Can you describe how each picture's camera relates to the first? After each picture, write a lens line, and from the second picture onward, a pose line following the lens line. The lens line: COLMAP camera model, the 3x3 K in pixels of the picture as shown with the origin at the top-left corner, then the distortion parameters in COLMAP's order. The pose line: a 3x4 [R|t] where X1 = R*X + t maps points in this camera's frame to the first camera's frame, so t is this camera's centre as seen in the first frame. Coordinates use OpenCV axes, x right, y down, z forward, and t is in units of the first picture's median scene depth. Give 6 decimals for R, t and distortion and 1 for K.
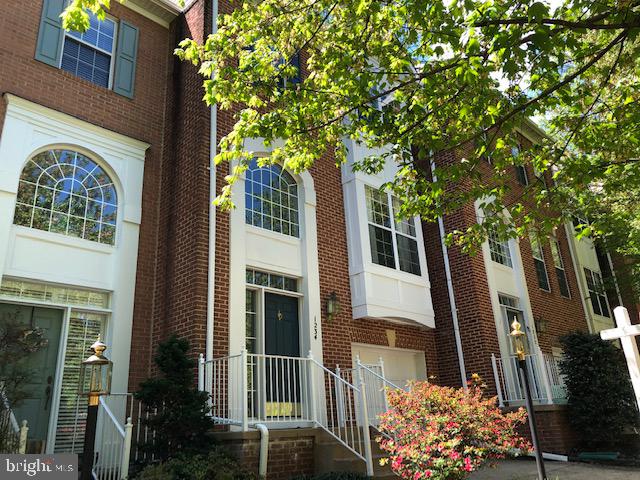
lens RADIAL K [[533.4, 0, 320.4], [0, 533.4, 239.3], [0, 0, 1]] dist [0.028649, -0.003274]
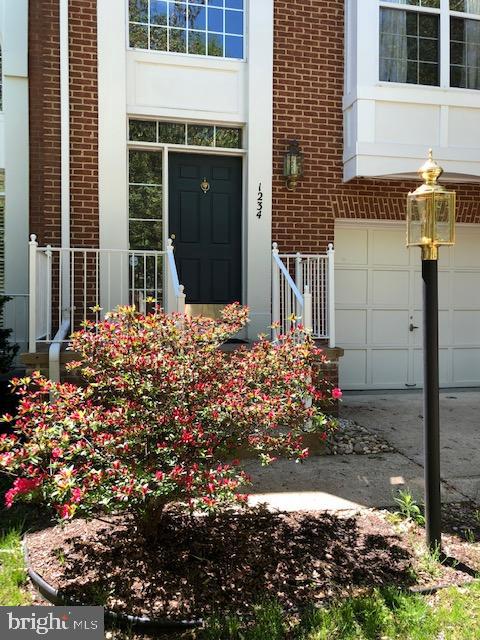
lens RADIAL K [[533.4, 0, 239.9], [0, 533.4, 319.6], [0, 0, 1]] dist [0.028649, -0.003274]
pose [[0.837299, 0.051537, -0.544311, 0.330963], [0.145549, 0.938613, 0.312764, 0.091660], [0.527016, -0.341101, 0.778399, 0.408167]]
